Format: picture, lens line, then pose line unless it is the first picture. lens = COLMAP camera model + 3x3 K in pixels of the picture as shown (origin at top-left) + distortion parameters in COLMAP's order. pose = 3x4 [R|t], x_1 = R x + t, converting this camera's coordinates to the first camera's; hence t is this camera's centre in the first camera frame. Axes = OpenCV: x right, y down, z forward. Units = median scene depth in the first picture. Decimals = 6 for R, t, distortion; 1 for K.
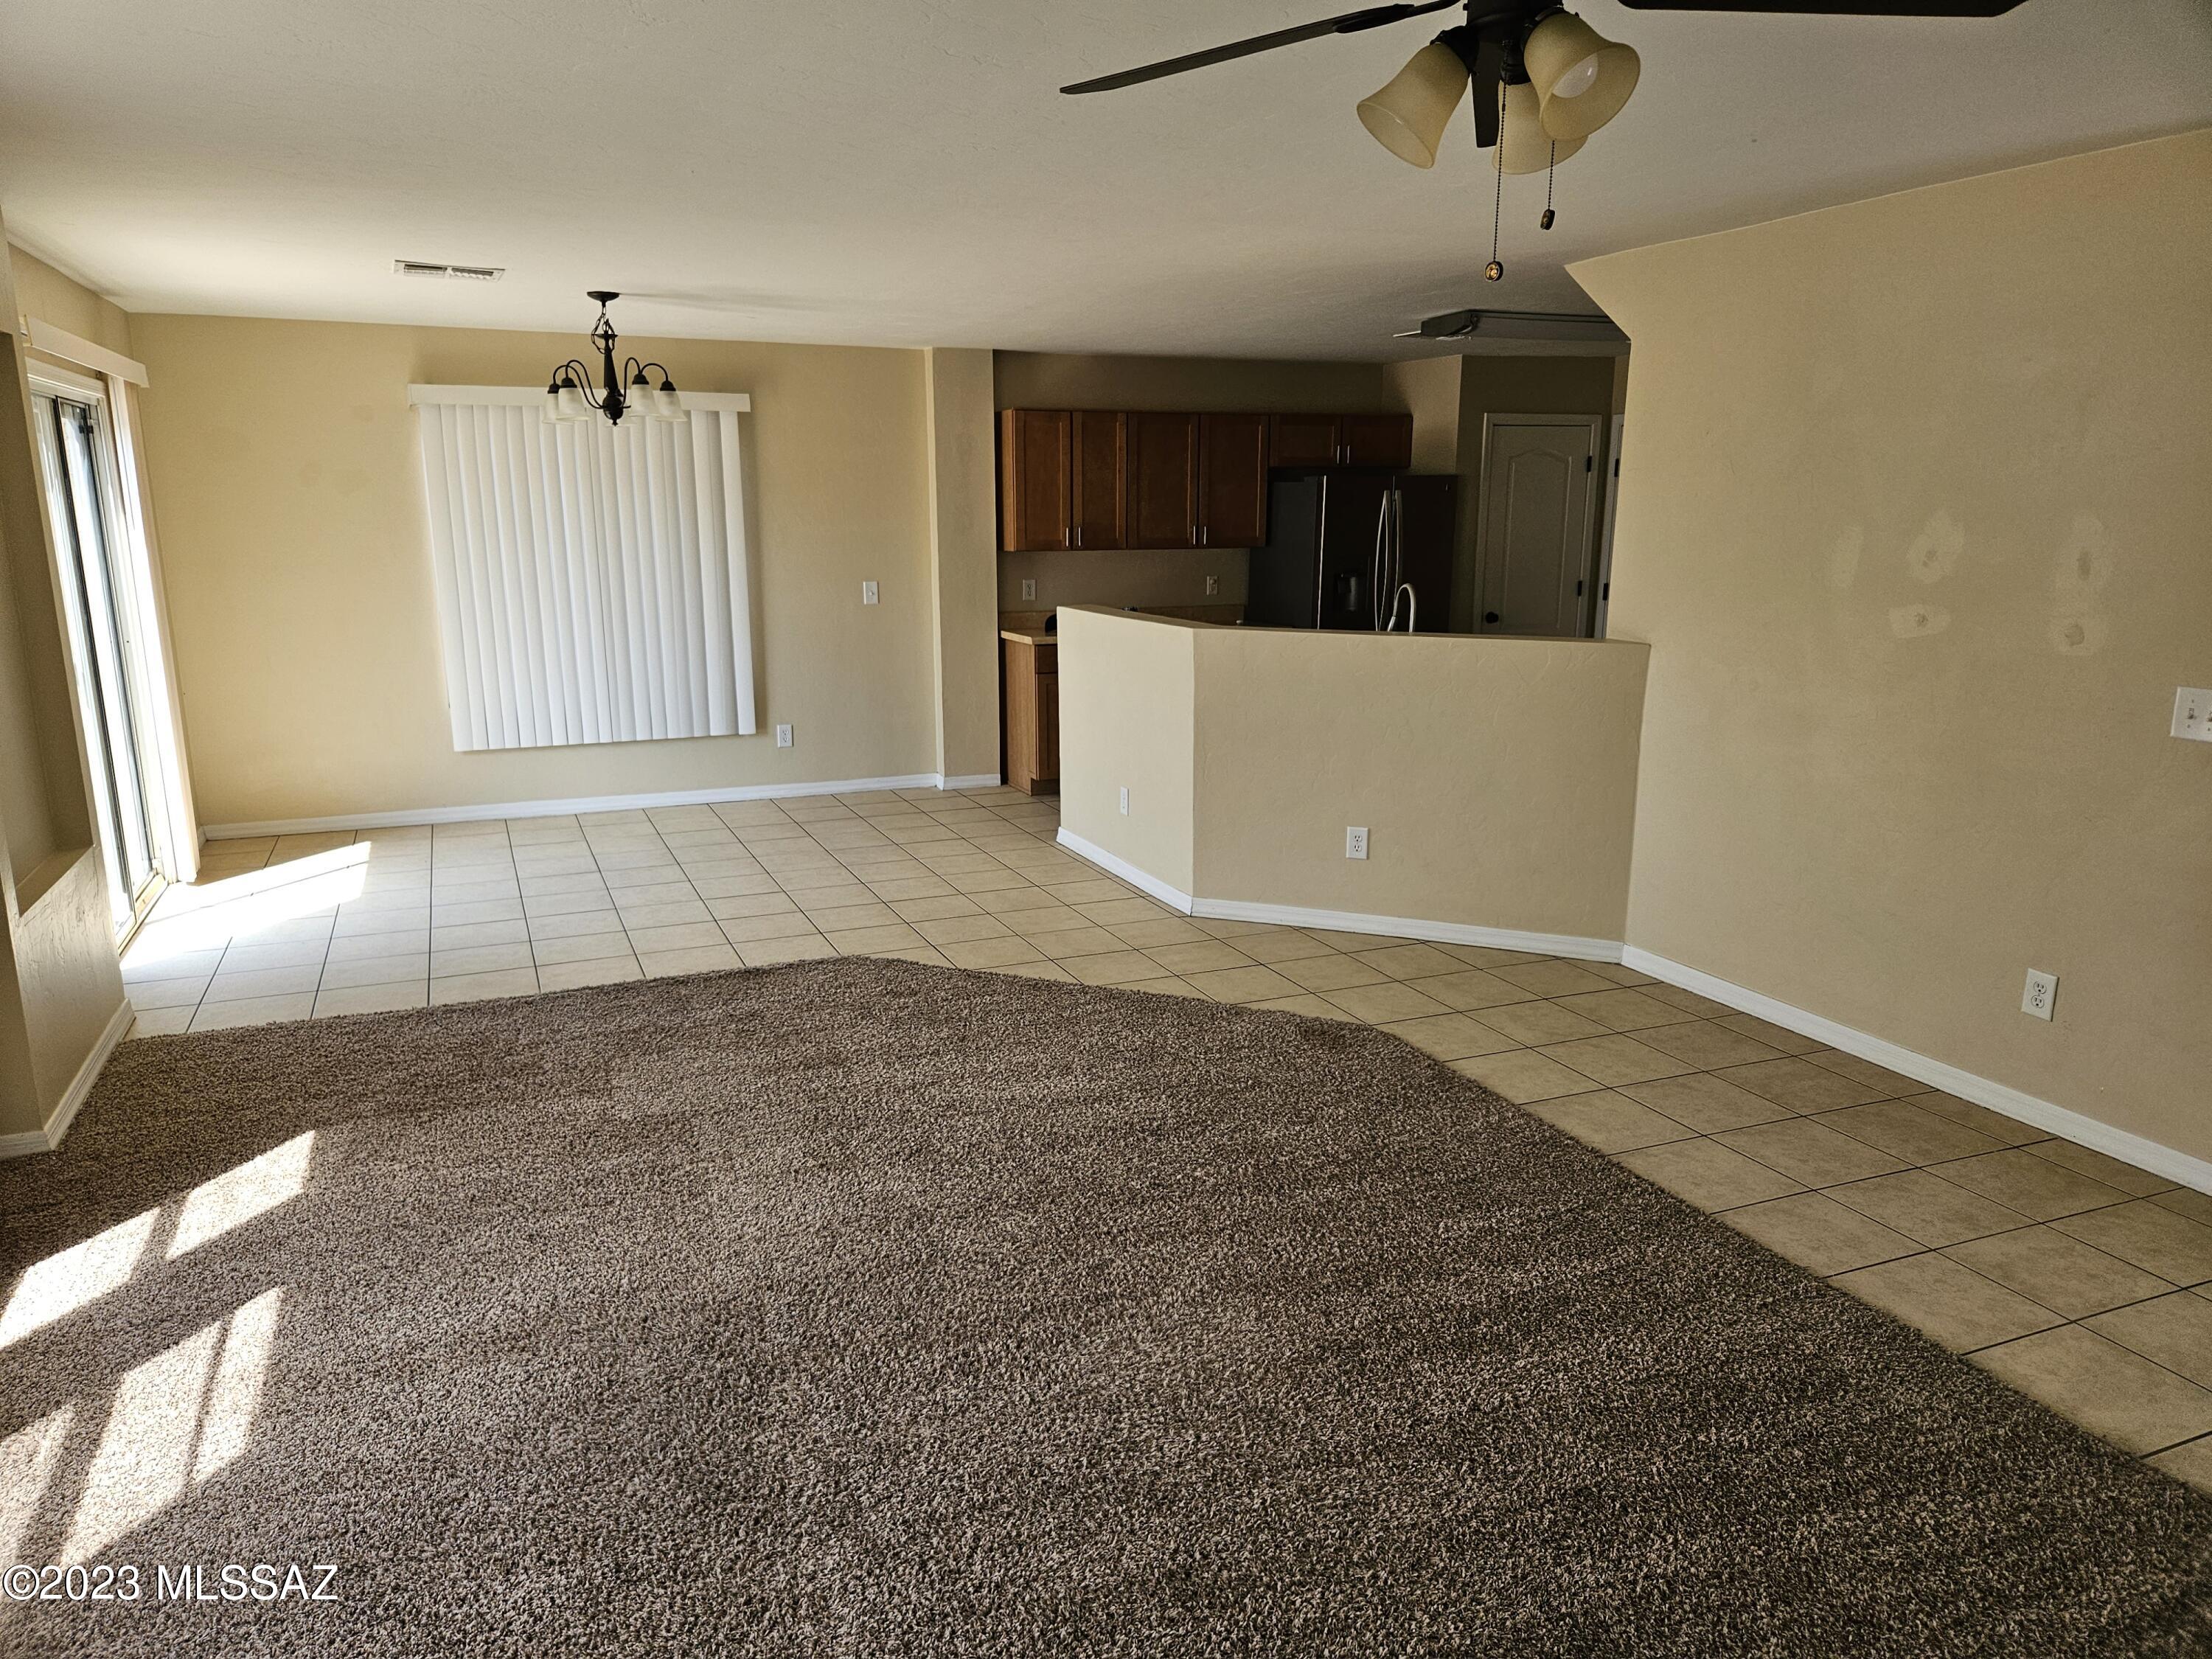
lens RADIAL K [[1497.8, 0, 1108.2], [0, 1497.8, 840.0], [0, 0, 1]] dist [0.050359, -0.027919]
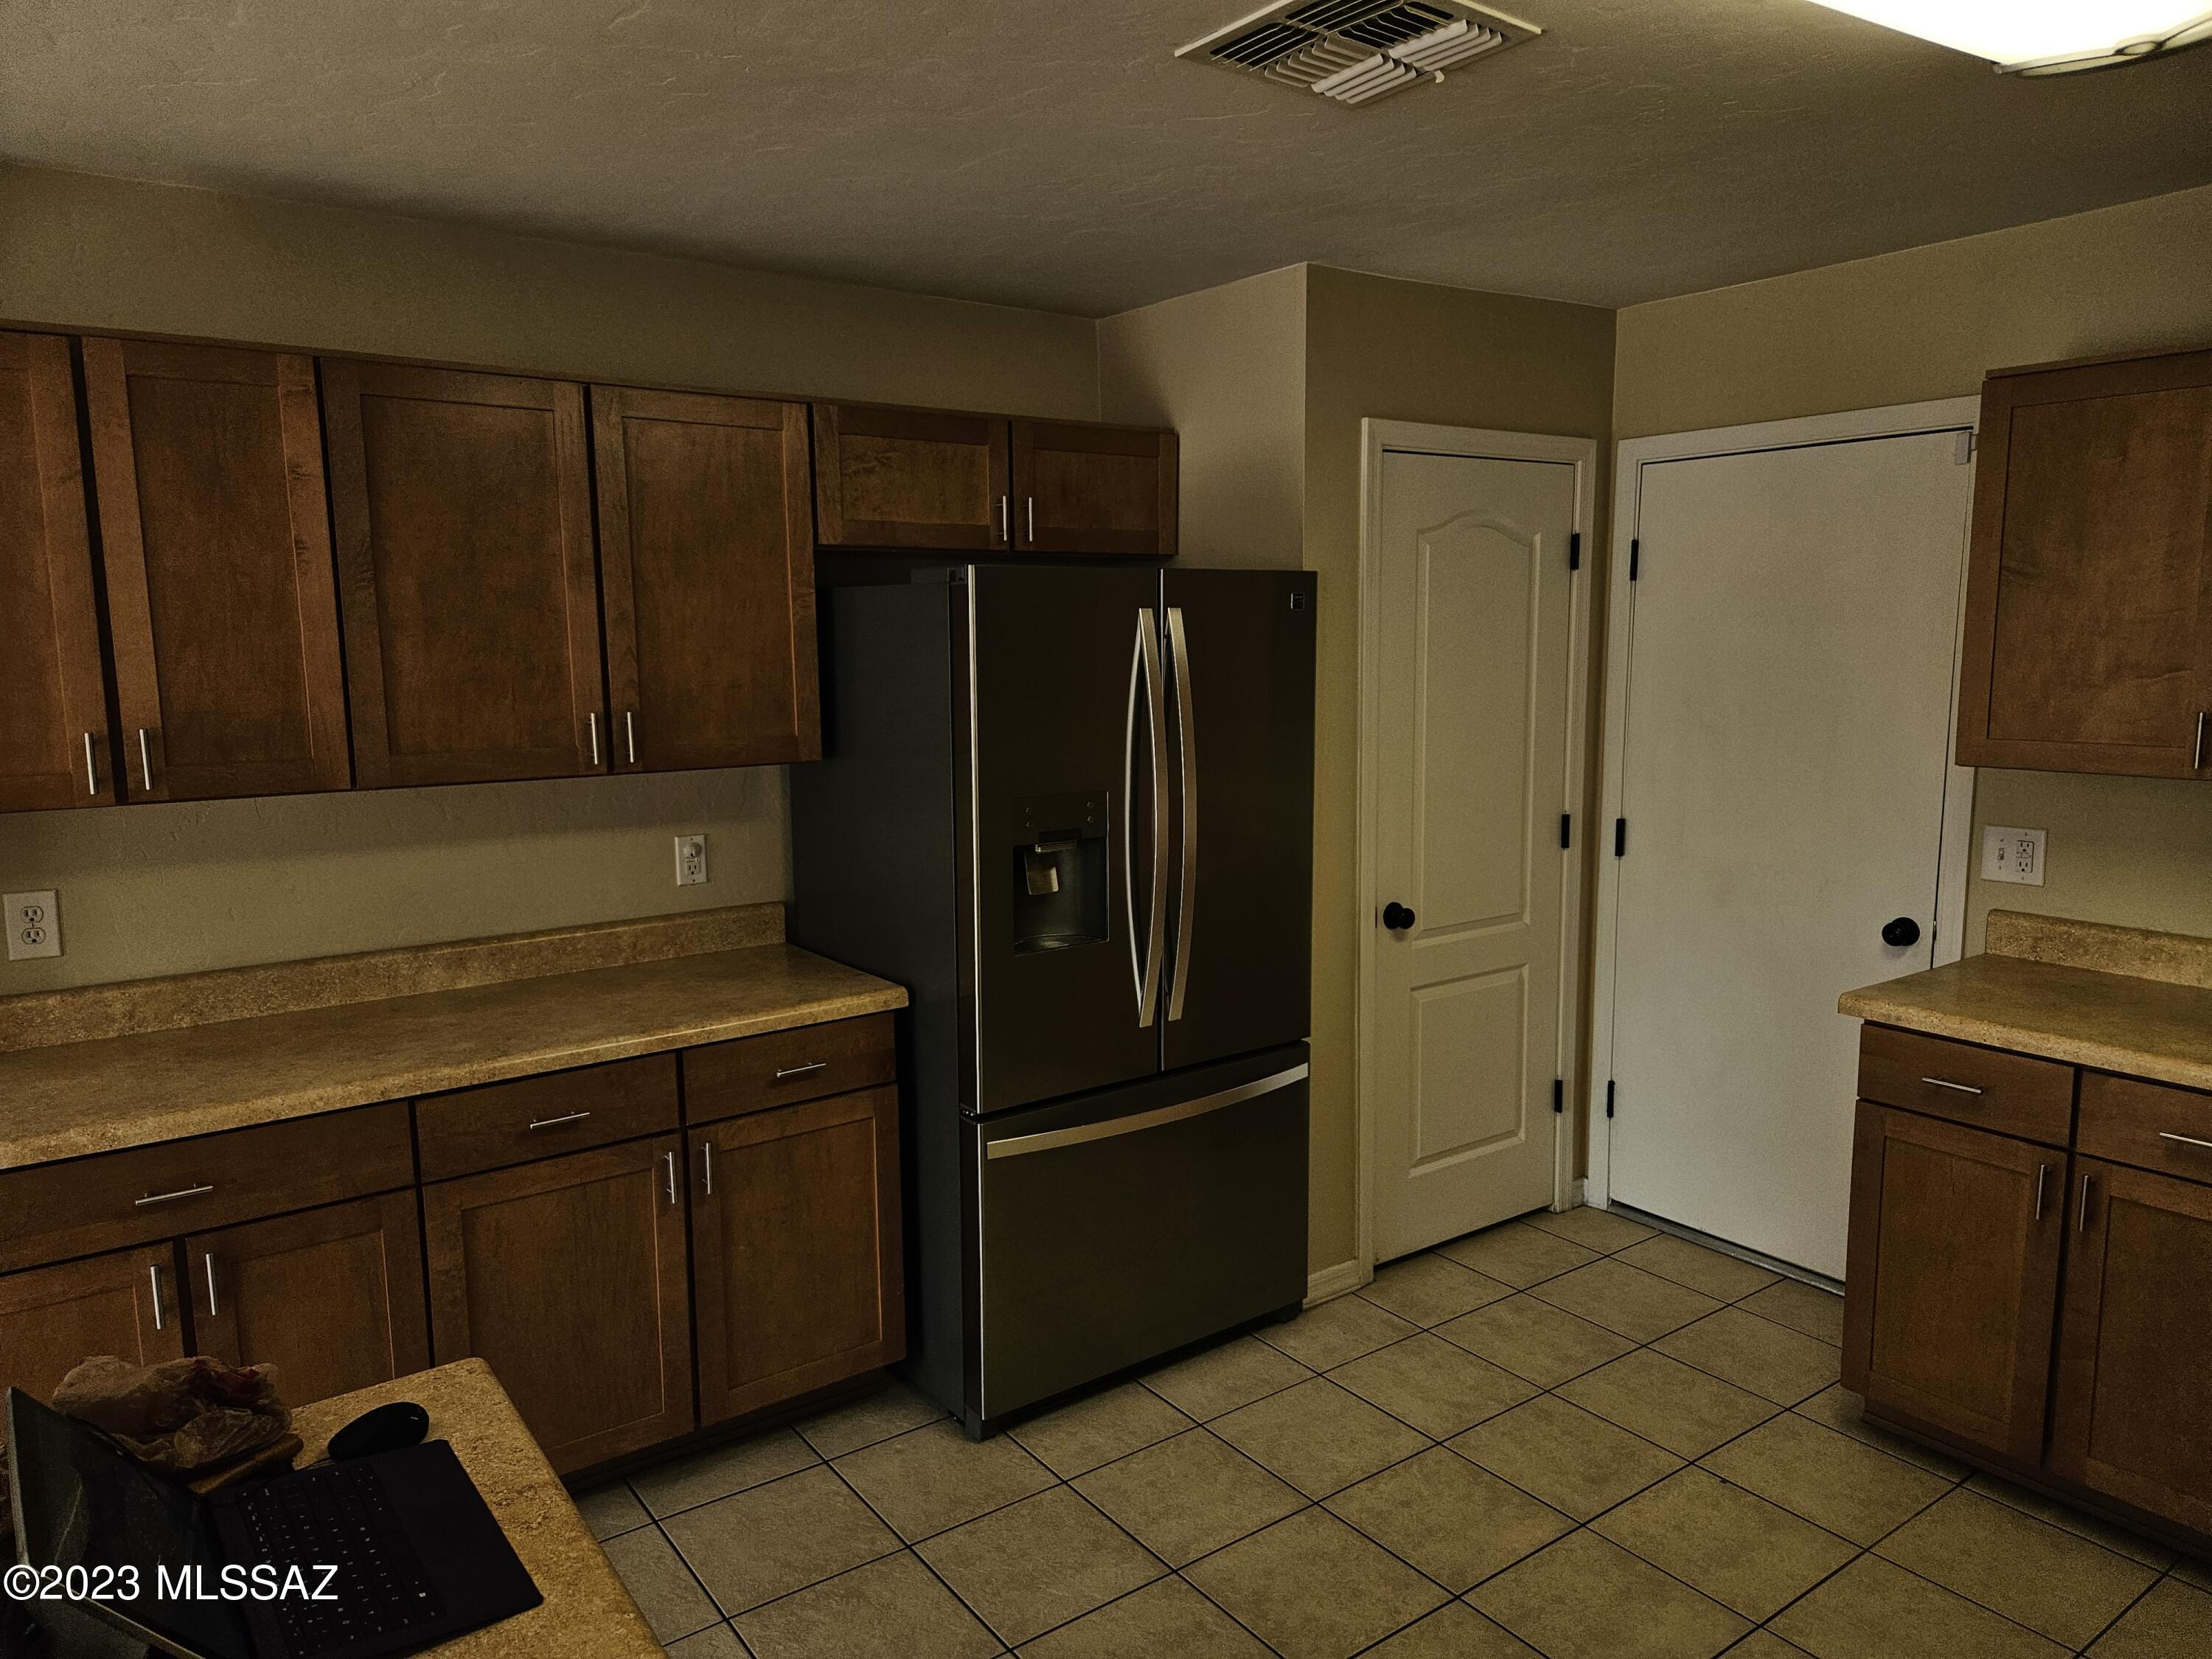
lens RADIAL K [[1497.8, 0, 1107.4], [0, 1497.8, 843.1], [0, 0, 1]] dist [0.050359, -0.027919]
pose [[0.975661, -0.037394, 0.216074, 0.091701], [0.054666, 0.995720, -0.074520, -0.142465], [-0.212363, 0.084519, 0.973529, 0.622556]]
